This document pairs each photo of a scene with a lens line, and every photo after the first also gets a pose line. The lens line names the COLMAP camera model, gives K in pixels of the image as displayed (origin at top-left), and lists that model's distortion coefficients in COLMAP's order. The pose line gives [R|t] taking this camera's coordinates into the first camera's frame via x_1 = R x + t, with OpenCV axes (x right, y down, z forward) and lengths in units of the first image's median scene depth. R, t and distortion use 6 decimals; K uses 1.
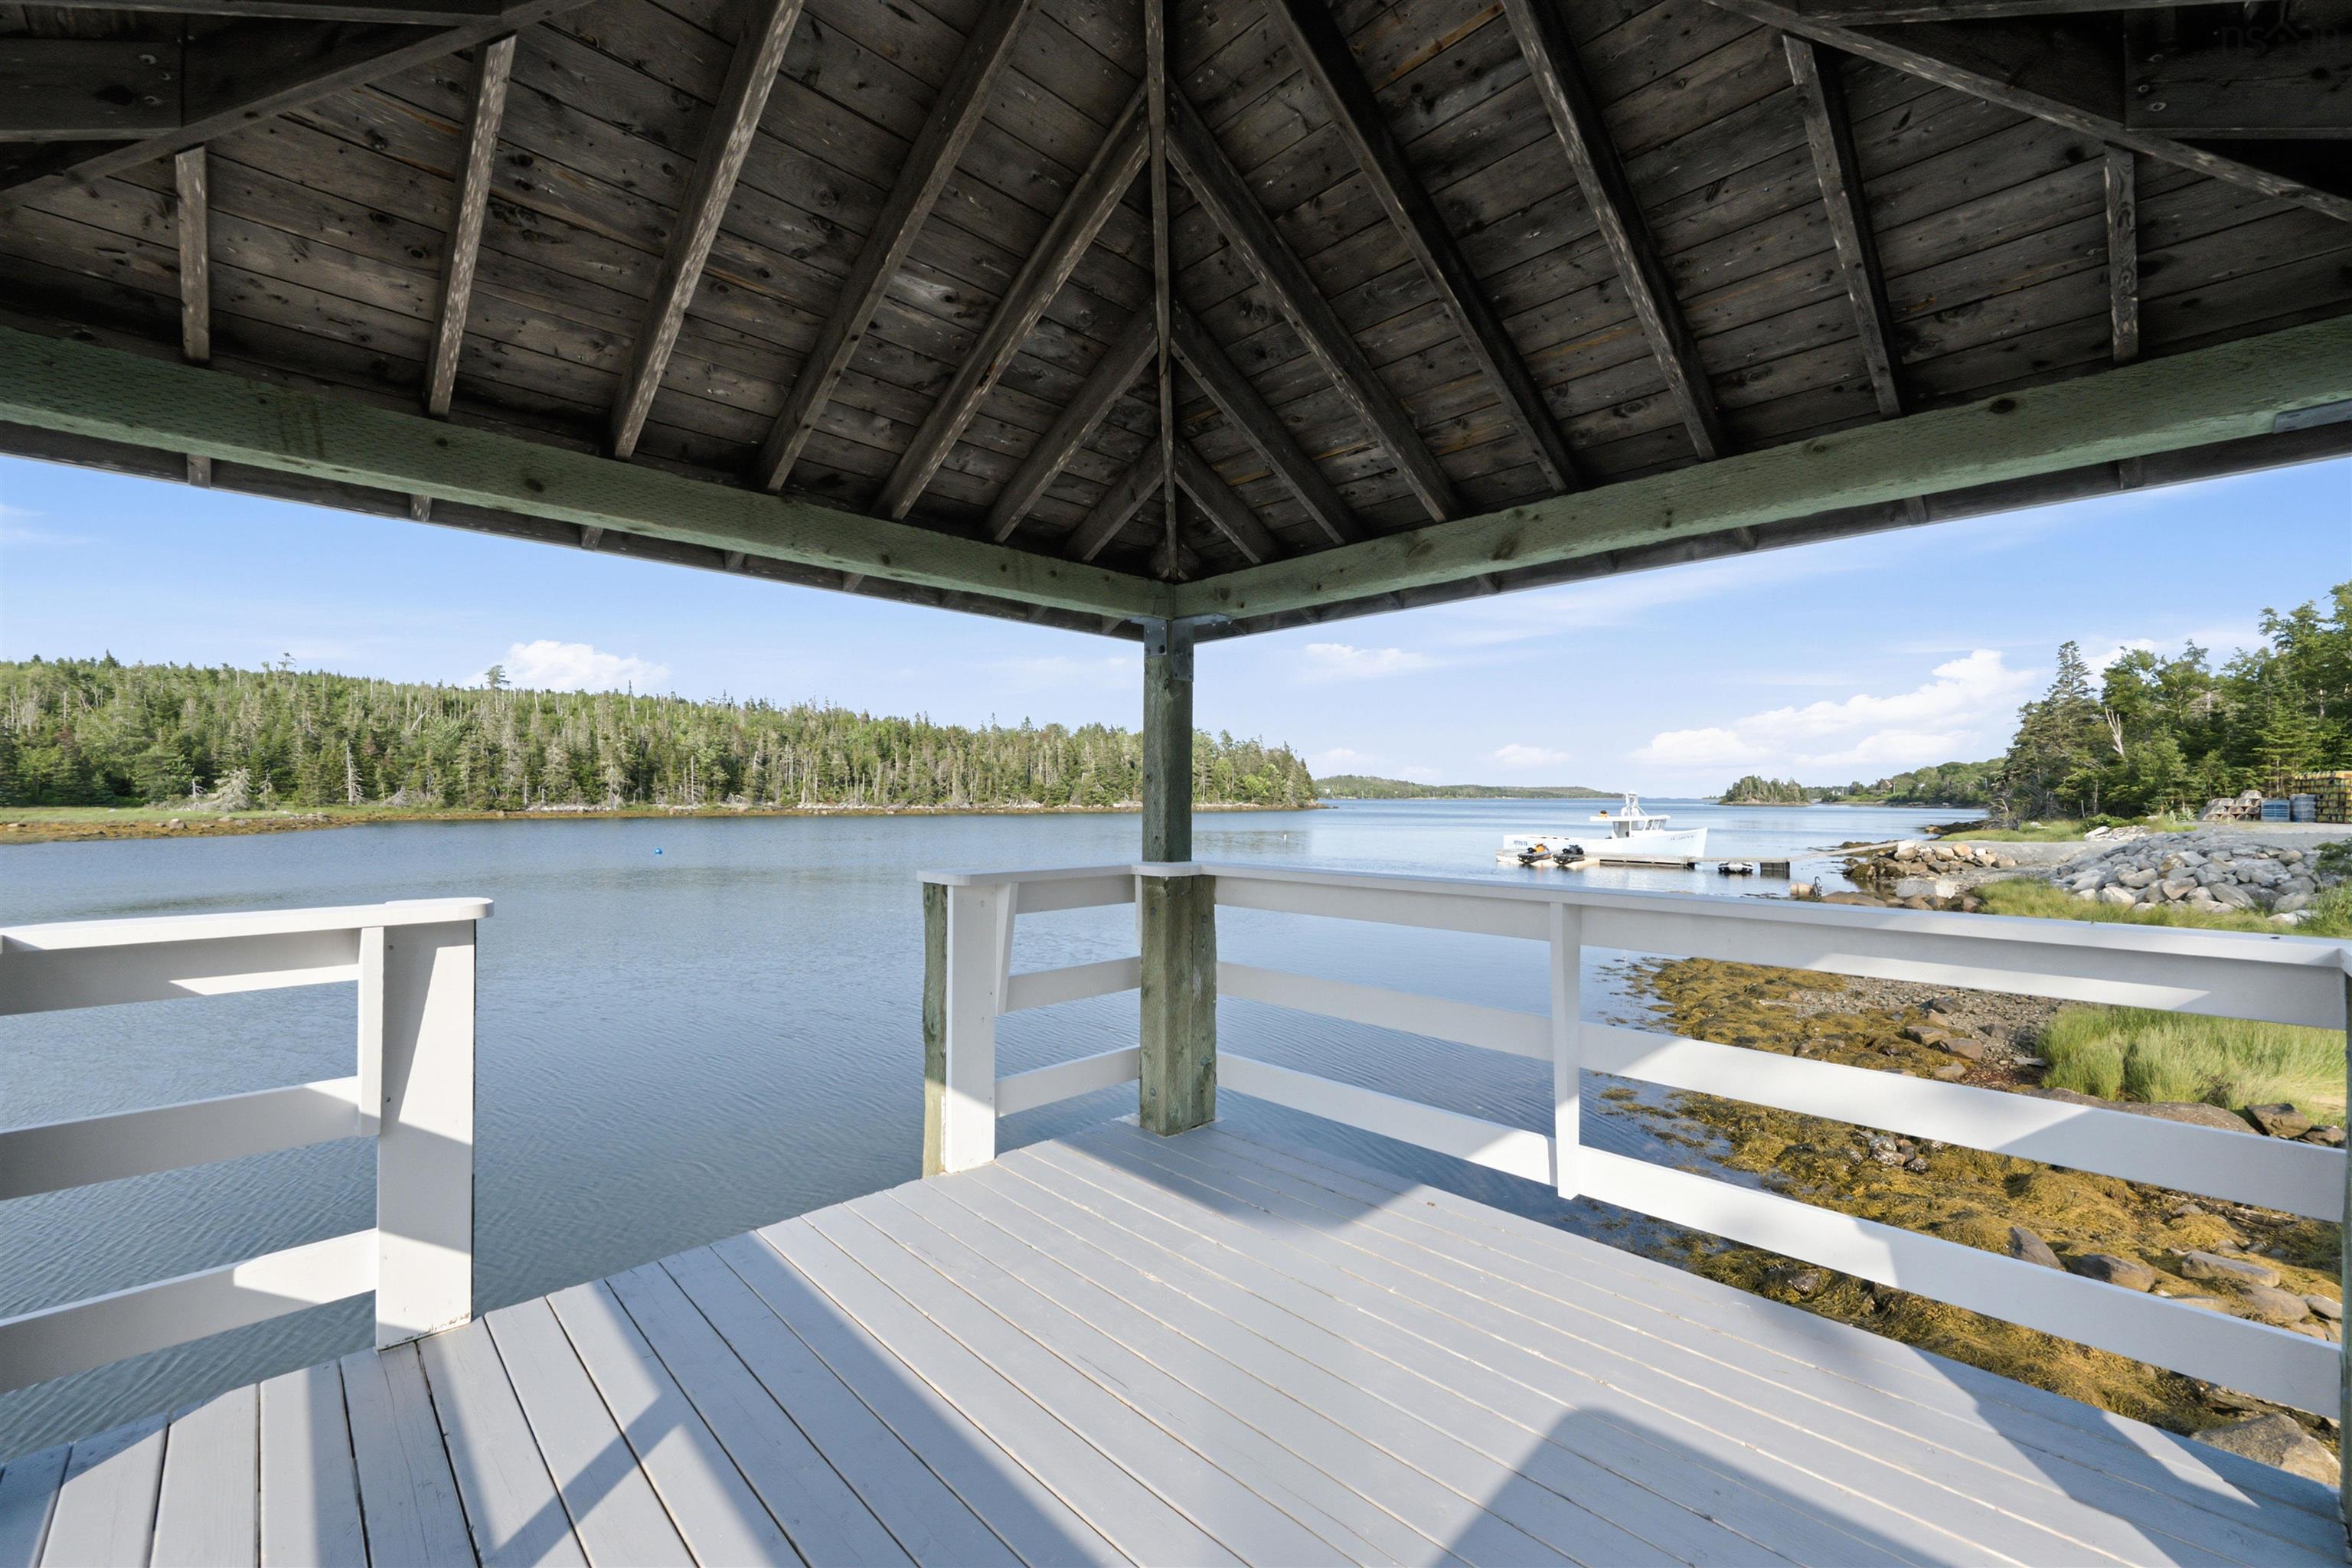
lens RADIAL K [[939.0, 0, 1193.8], [0, 939.0, 802.9], [0, 0, 1]] dist [-0.004783, 0.000735]
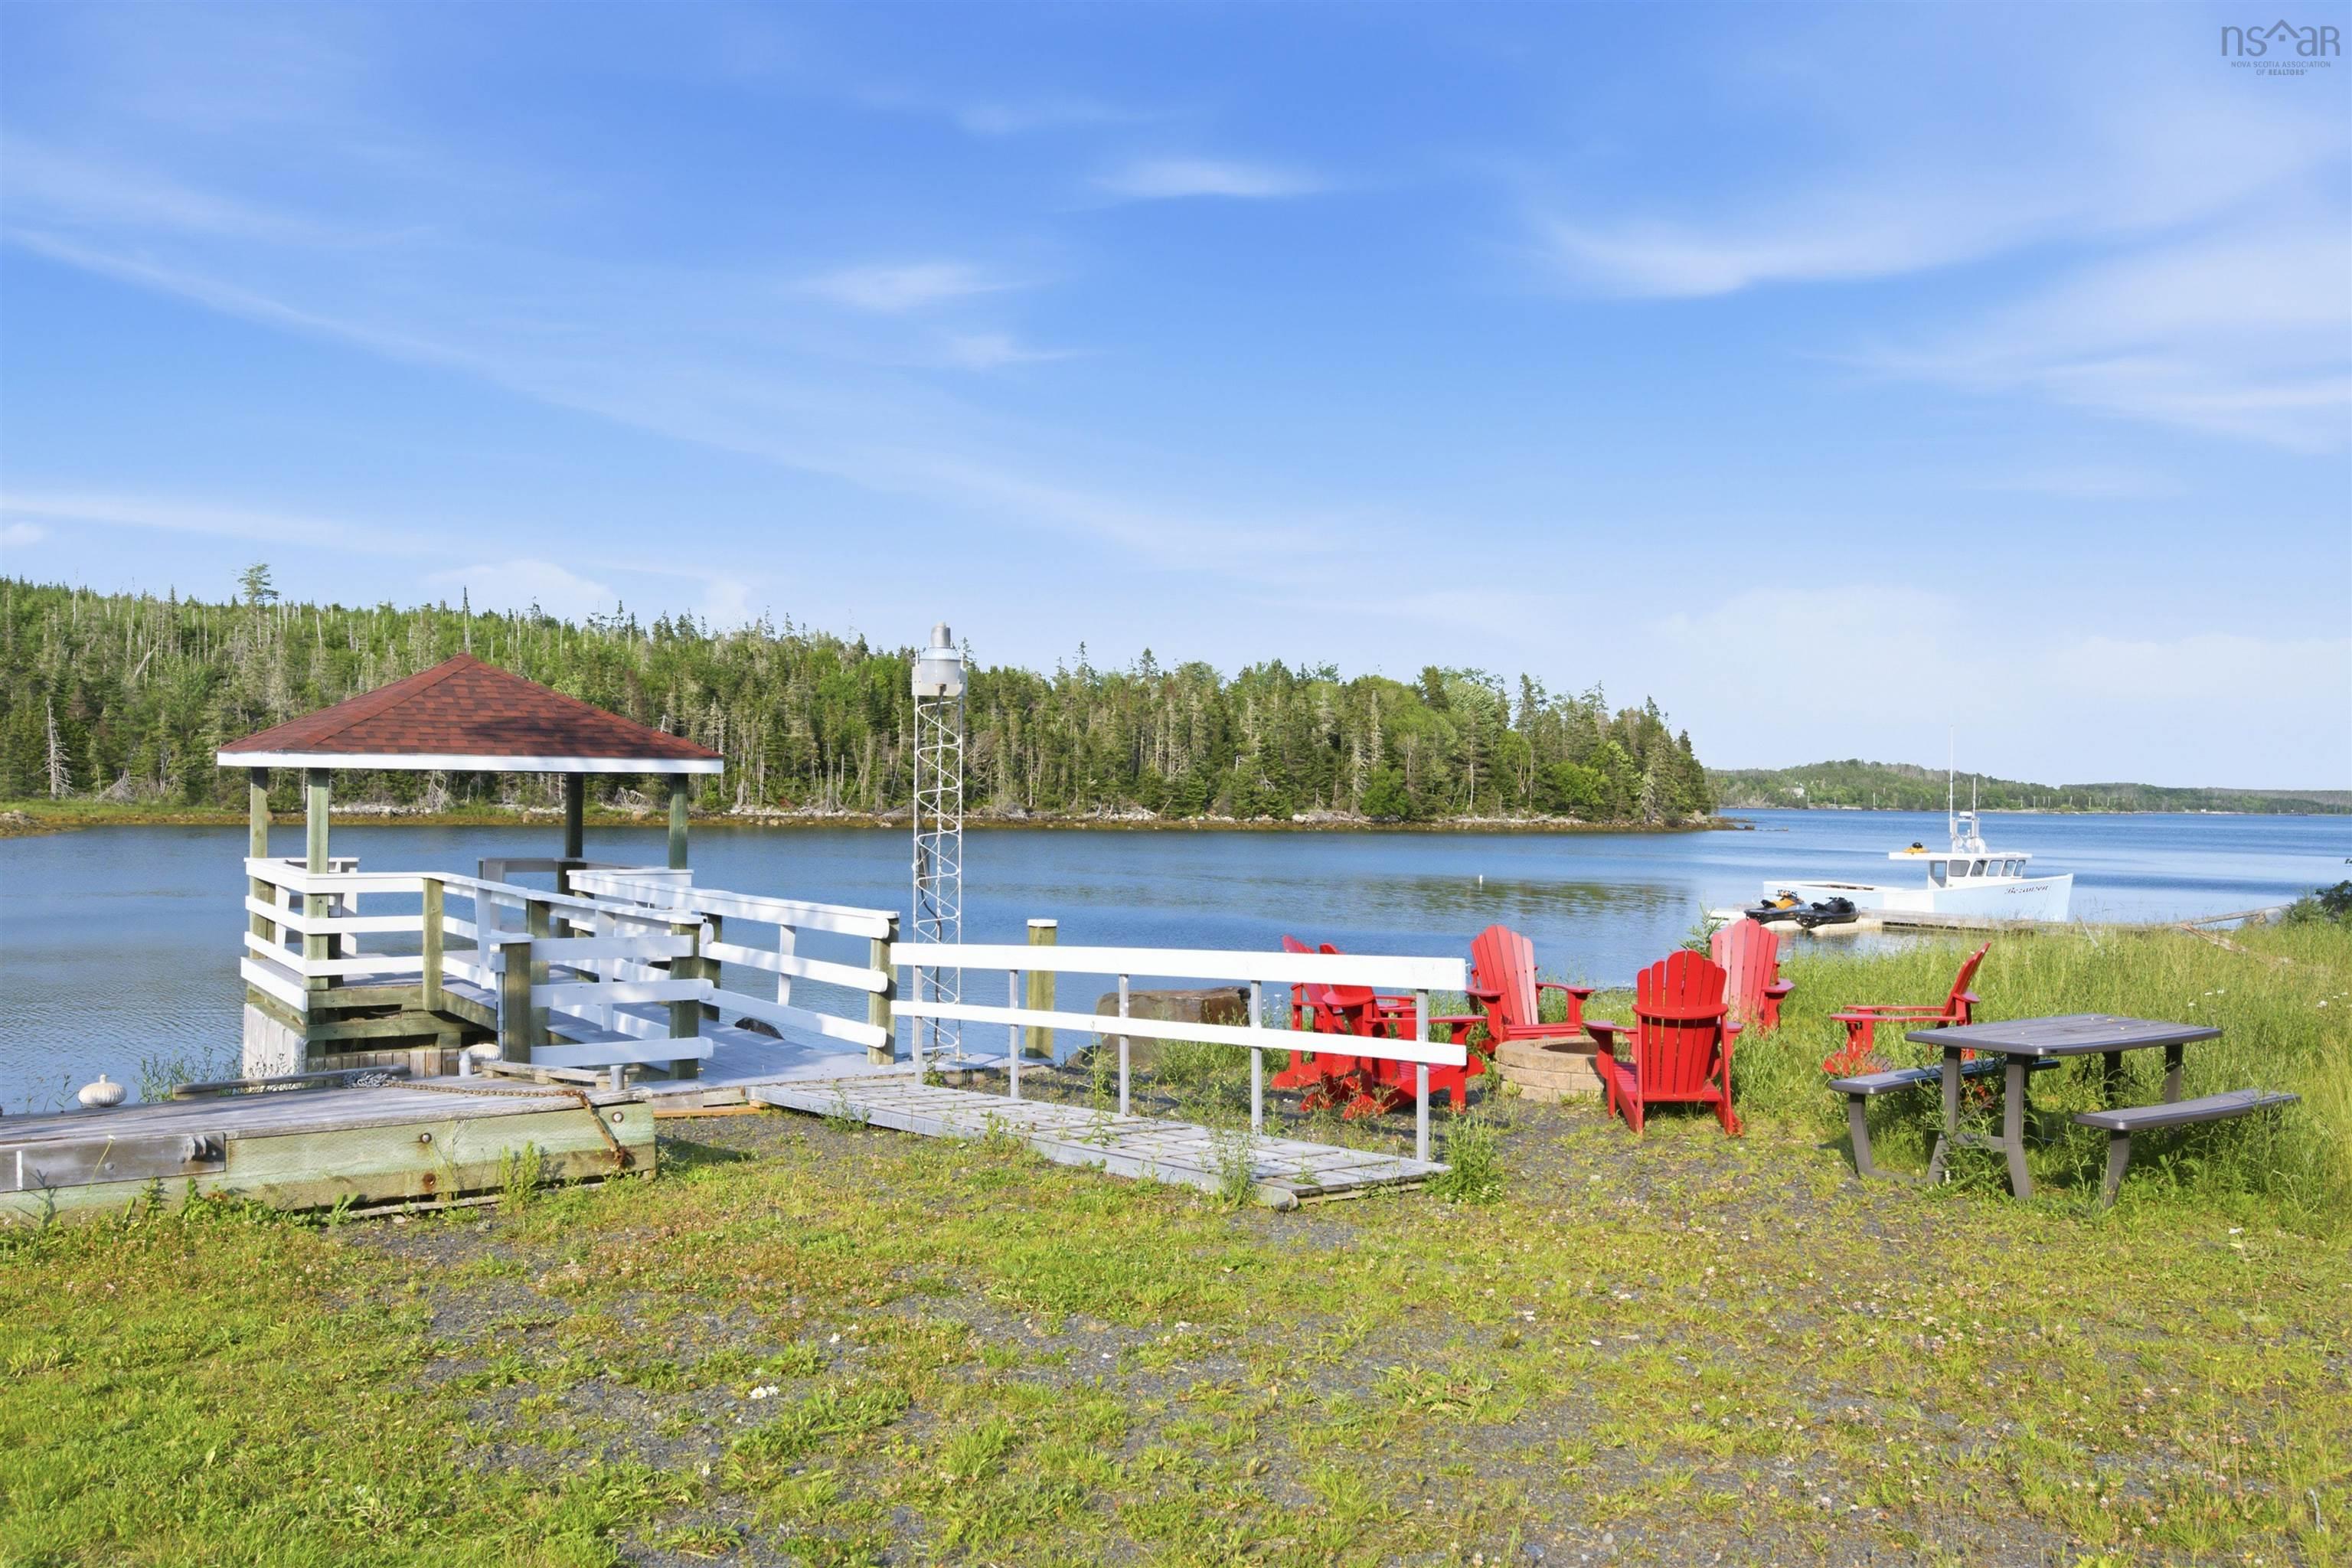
lens RADIAL K [[1890.0, 0, 1199.5], [0, 1890.0, 865.1], [0, 0, 1]] dist [-0.001166, 0.003728]
pose [[0.984842, 0.020102, -0.172283, 0.056217], [-0.015123, 0.999431, 0.030163, -0.002280], [0.172791, -0.027100, 0.984586, -0.085174]]
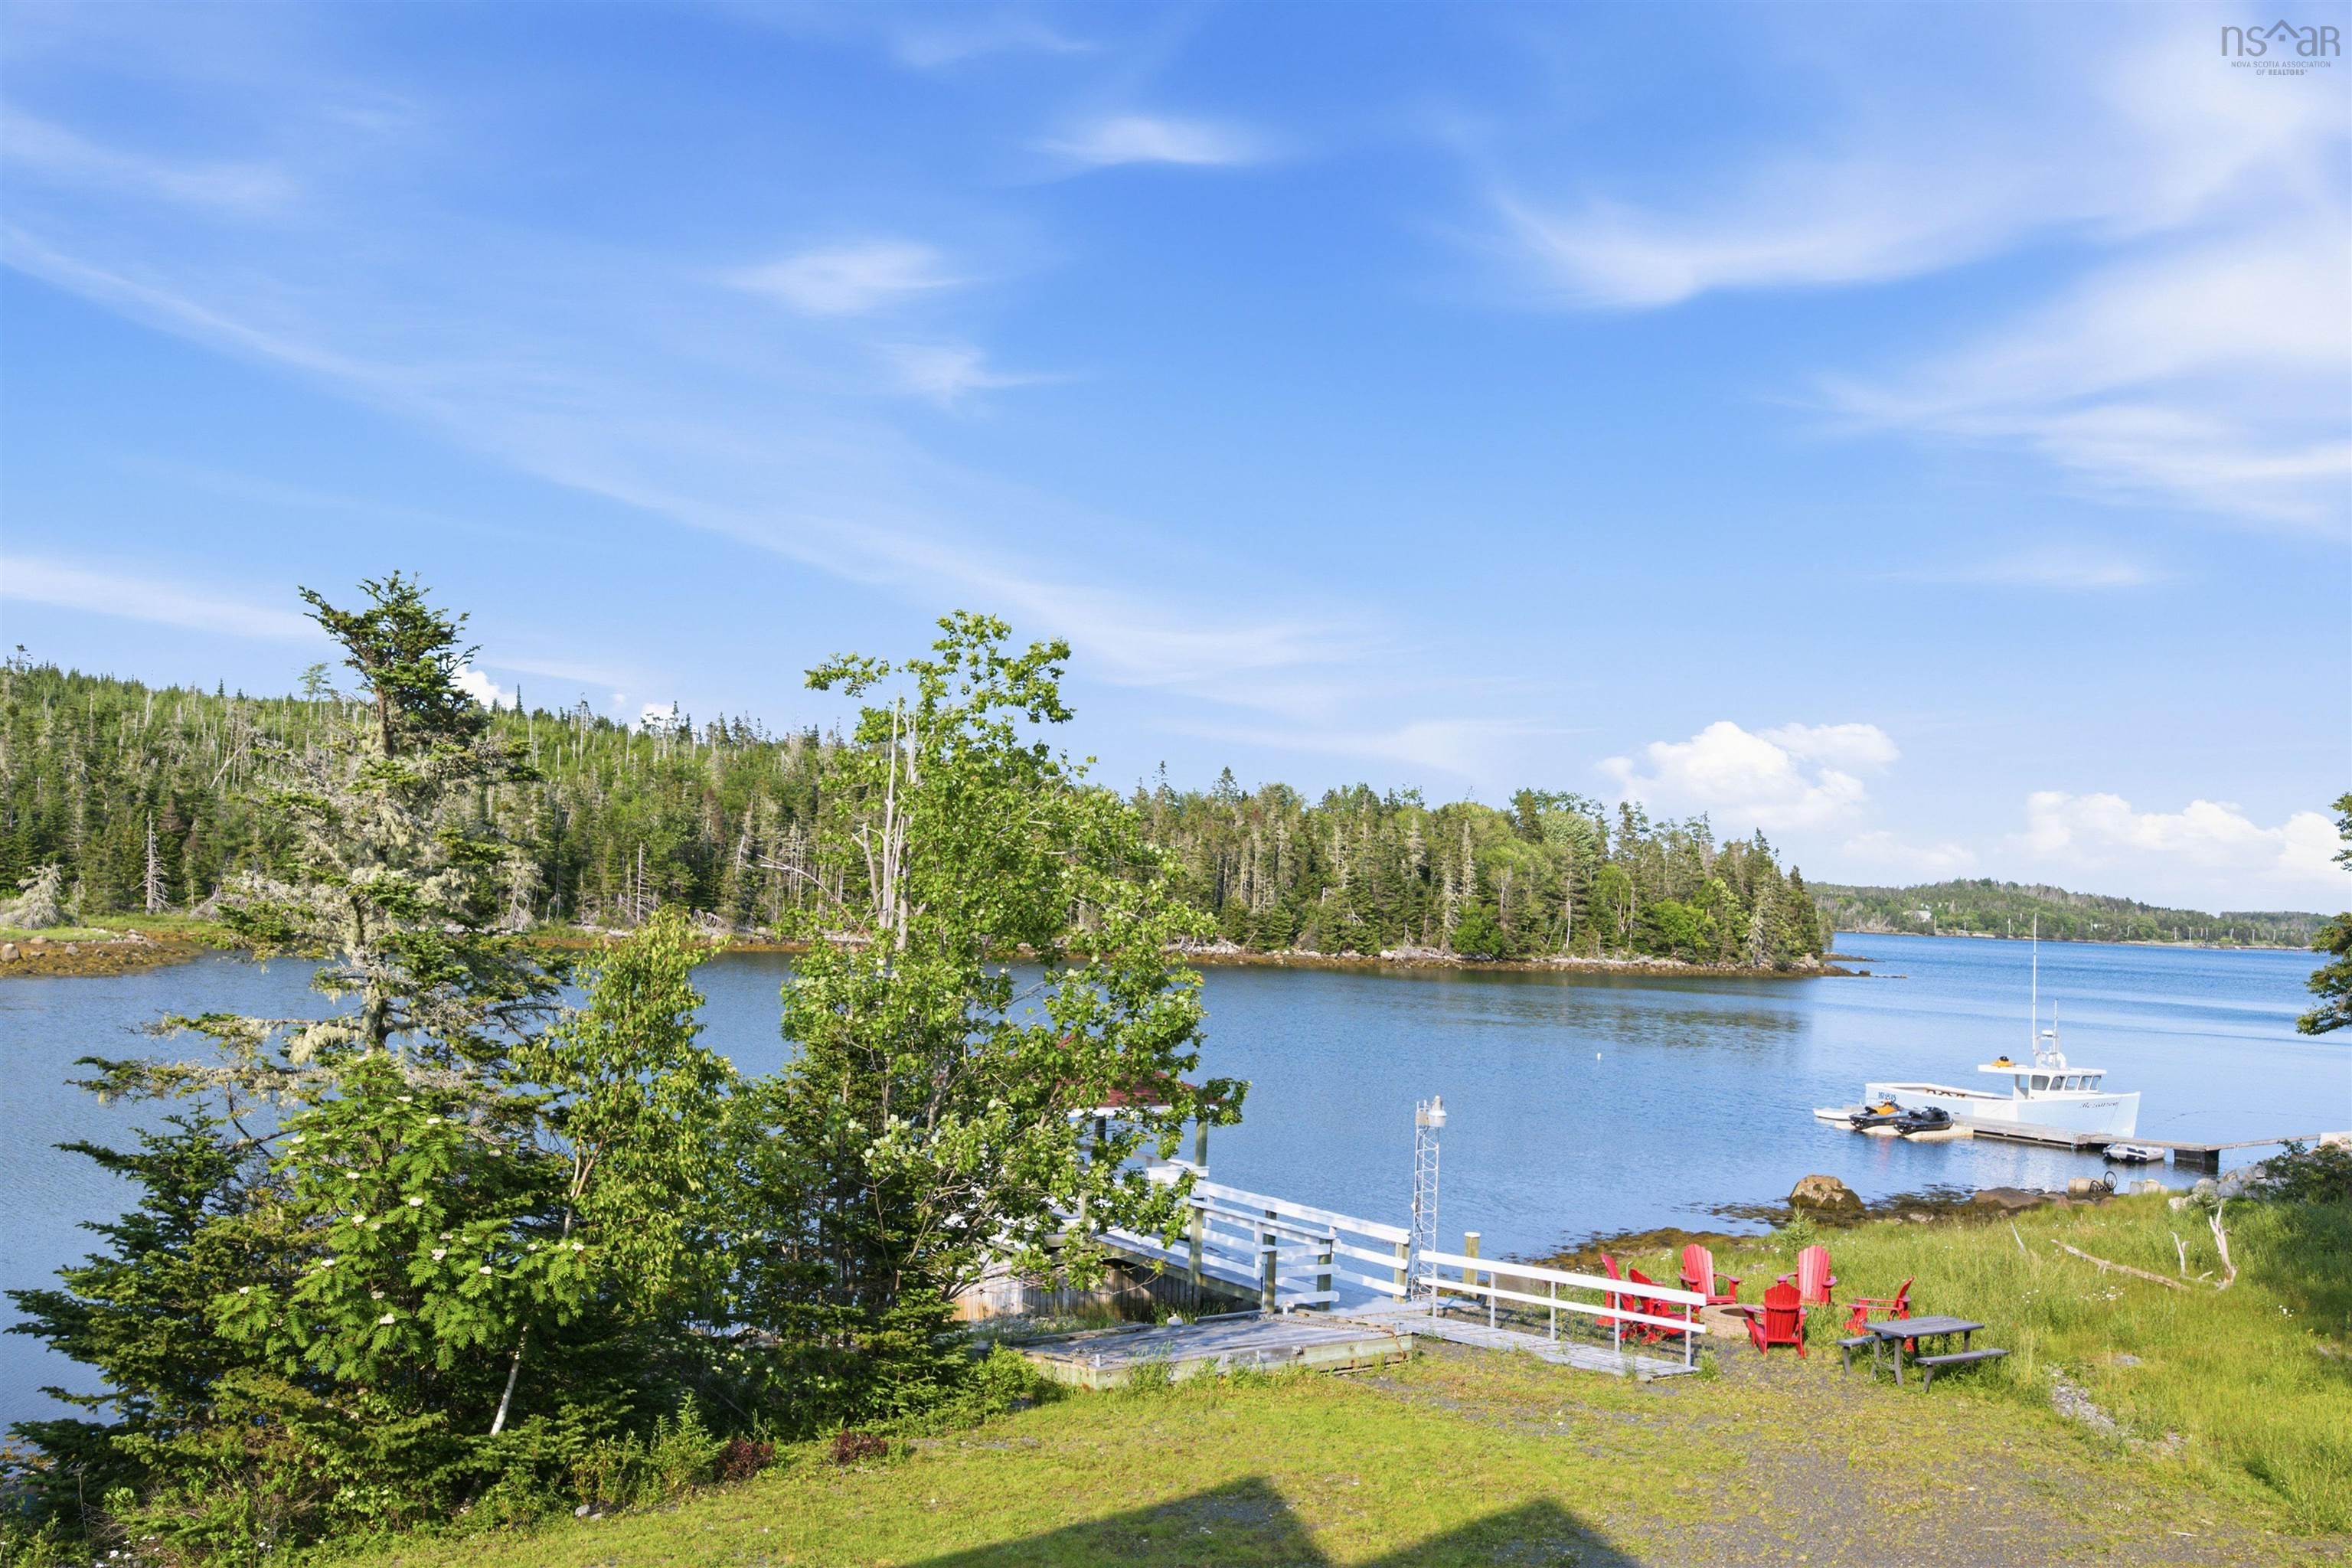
lens RADIAL K [[2121.3, 0, 1199.9], [0, 2121.3, 863.4], [0, 0, 1]] dist [0.021882, -0.053985]
pose [[0.979961, 0.038292, -0.195475, 0.048726], [-0.043092, 0.998864, -0.020362, -0.022066], [0.194473, 0.028377, 0.980497, -0.181208]]
